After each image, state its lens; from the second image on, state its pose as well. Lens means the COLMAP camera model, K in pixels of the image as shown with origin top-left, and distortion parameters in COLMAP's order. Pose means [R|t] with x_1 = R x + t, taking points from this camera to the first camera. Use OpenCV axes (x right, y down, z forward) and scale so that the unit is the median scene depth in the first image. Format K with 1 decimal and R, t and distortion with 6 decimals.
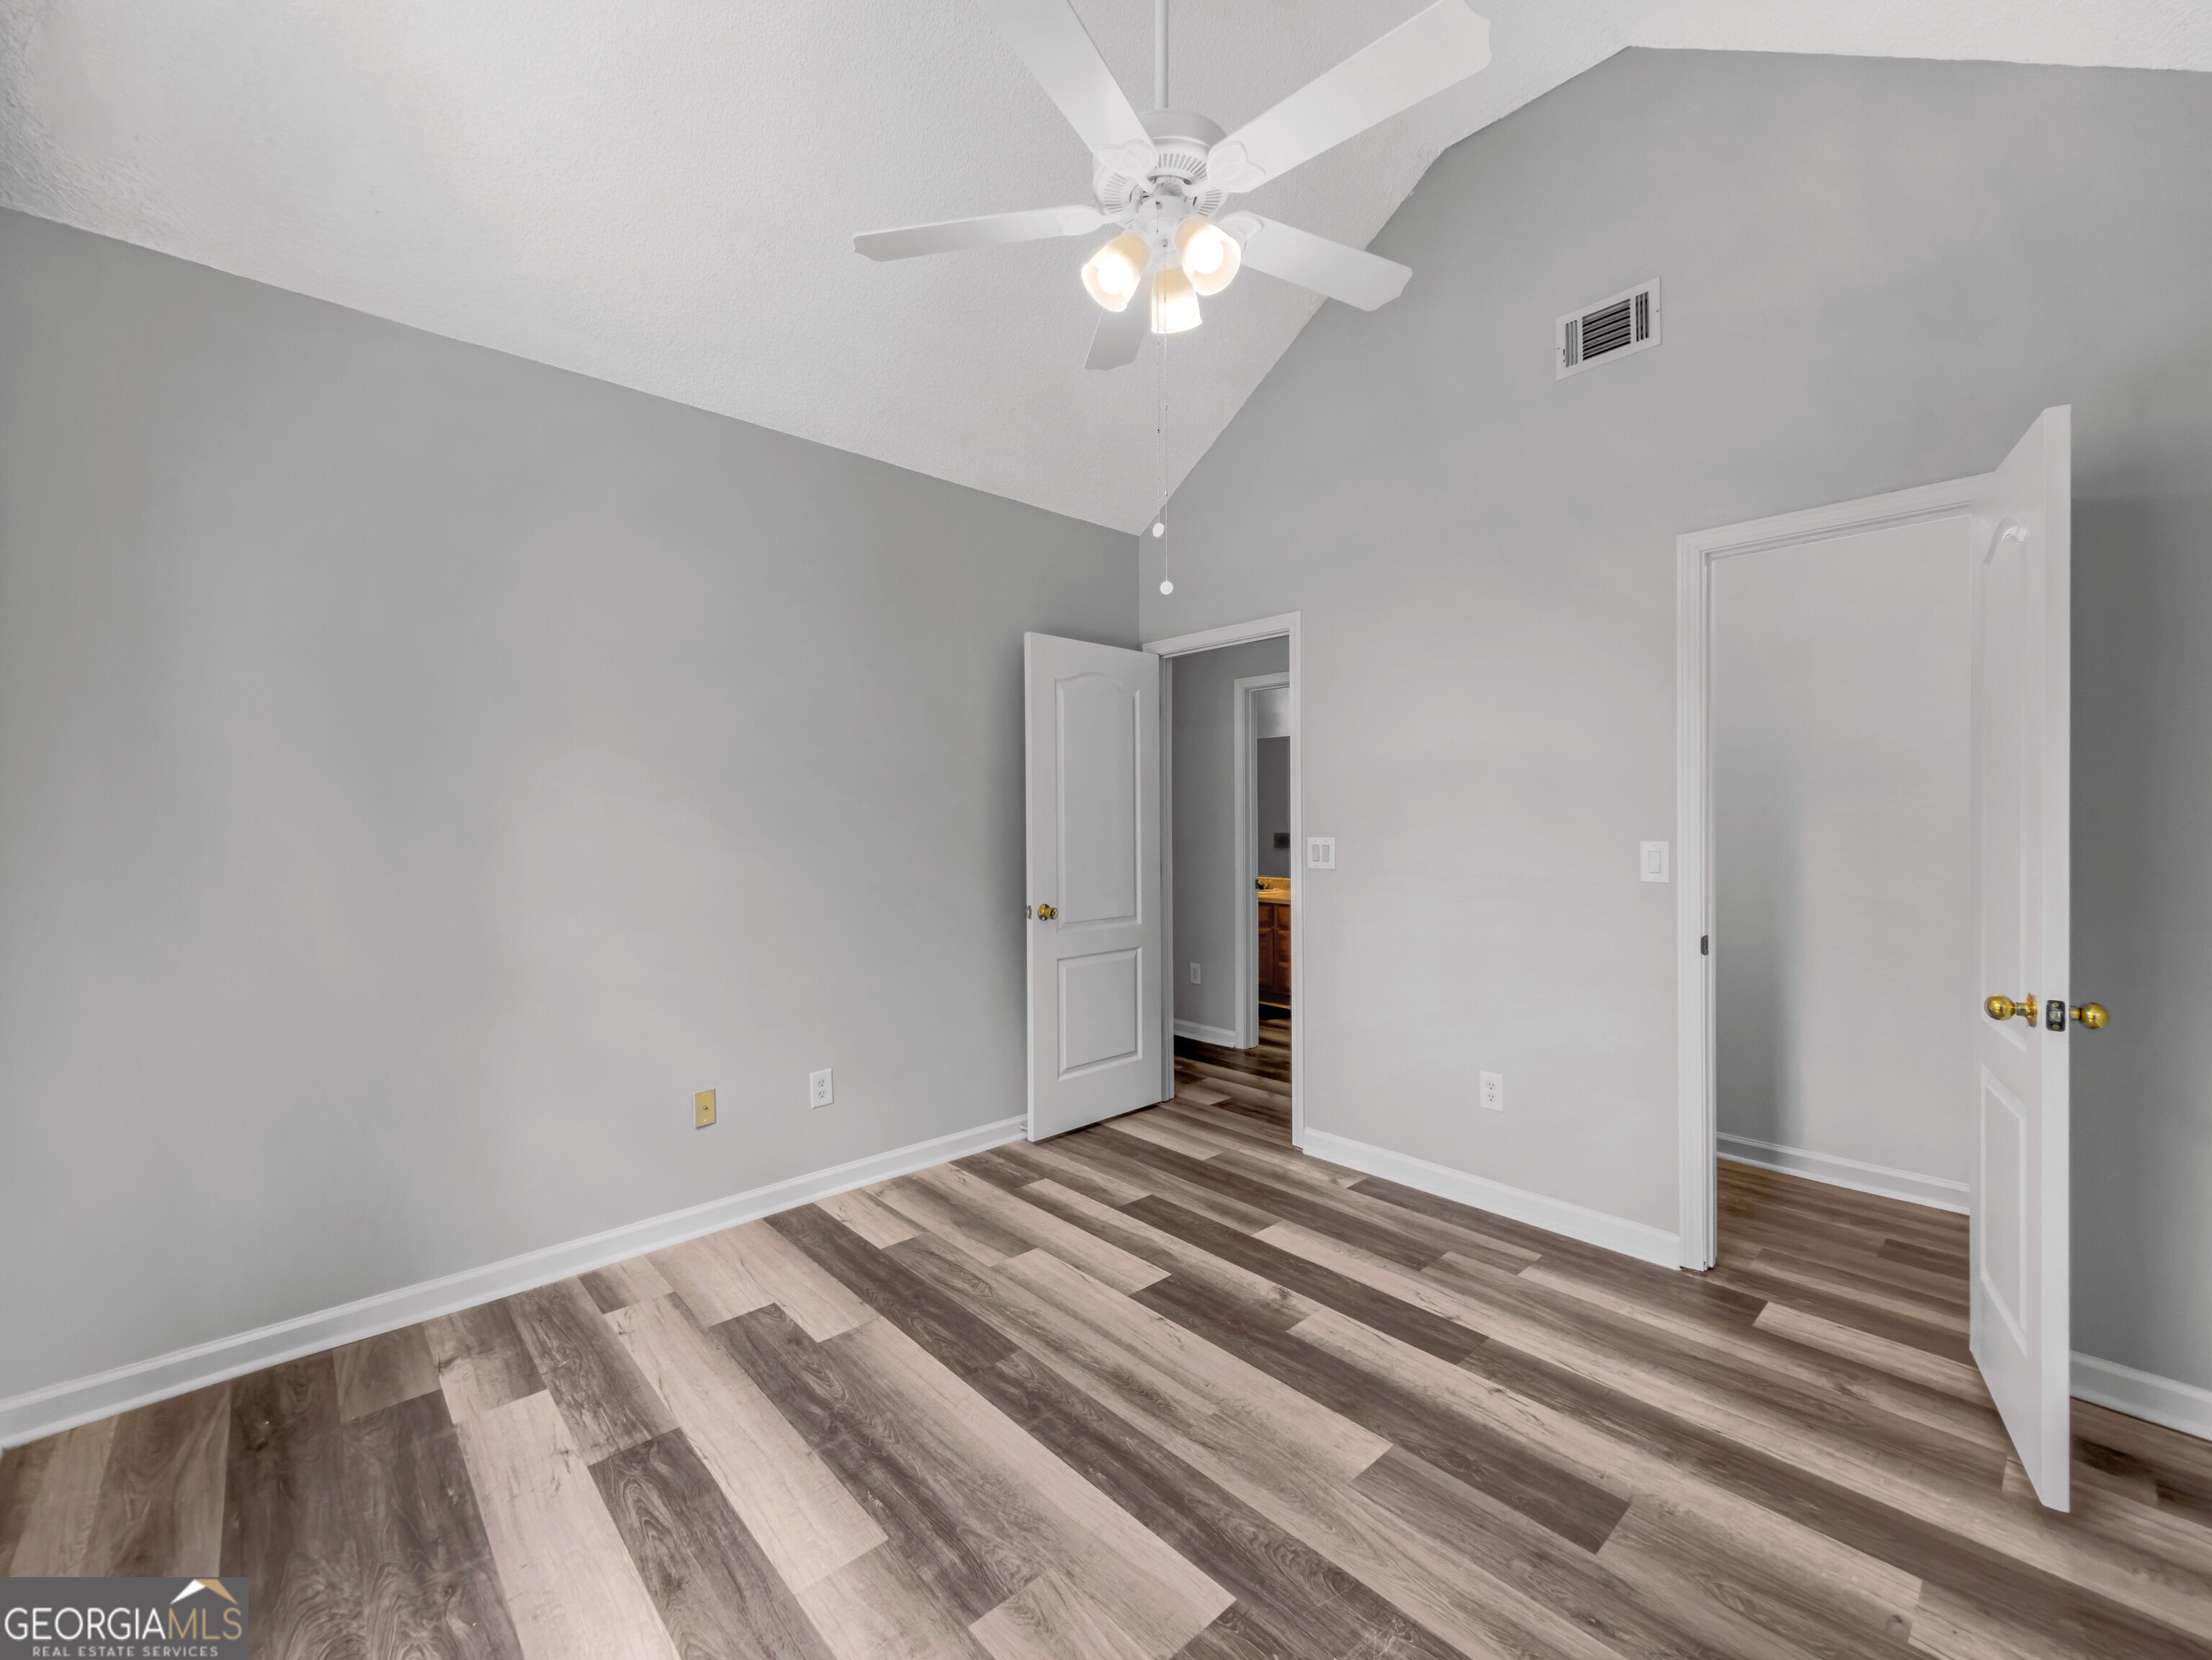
lens RADIAL K [[890.6, 0, 1091.4], [0, 890.6, 828.1], [0, 0, 1]] dist [0.000899, -0.000234]
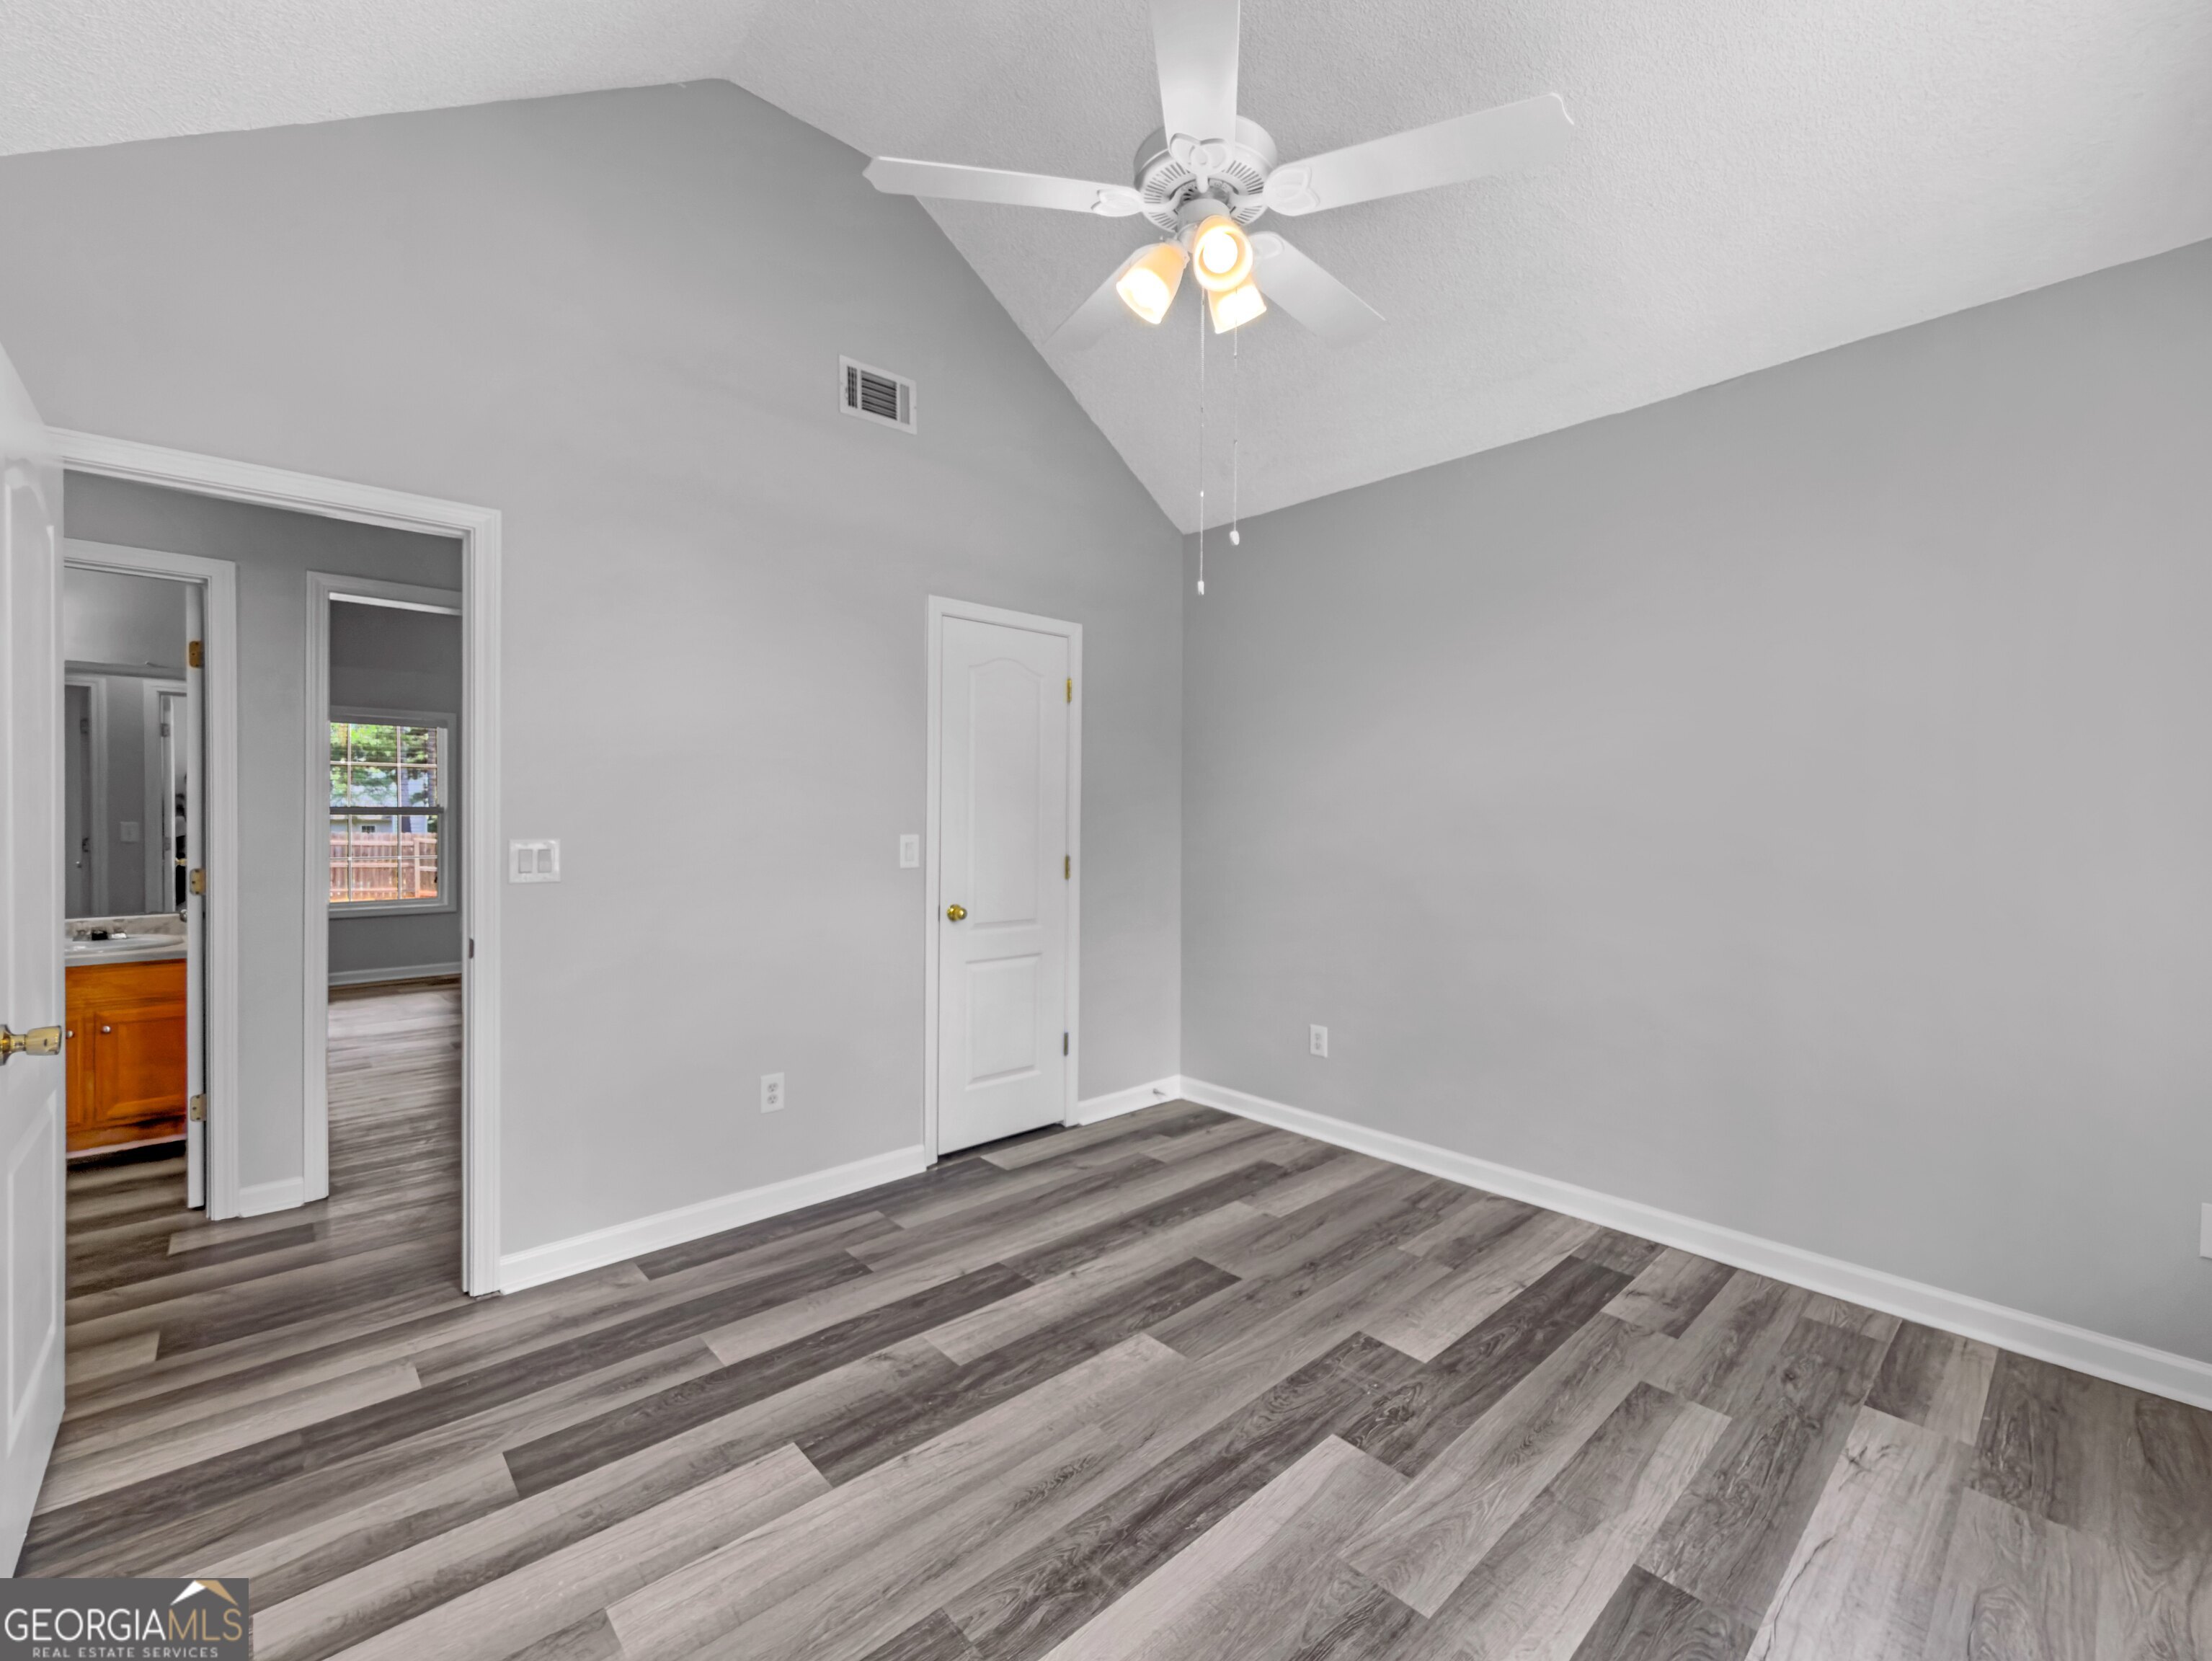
lens RADIAL K [[912.3, 0, 1084.0], [0, 912.3, 825.2], [0, 0, 1]] dist [0.000832, 0.000303]
pose [[0.030987, -0.007540, 0.999491, -0.802203], [0.003378, 0.999967, 0.007439, -0.008963], [-0.999514, 0.003146, 0.031011, 0.921853]]
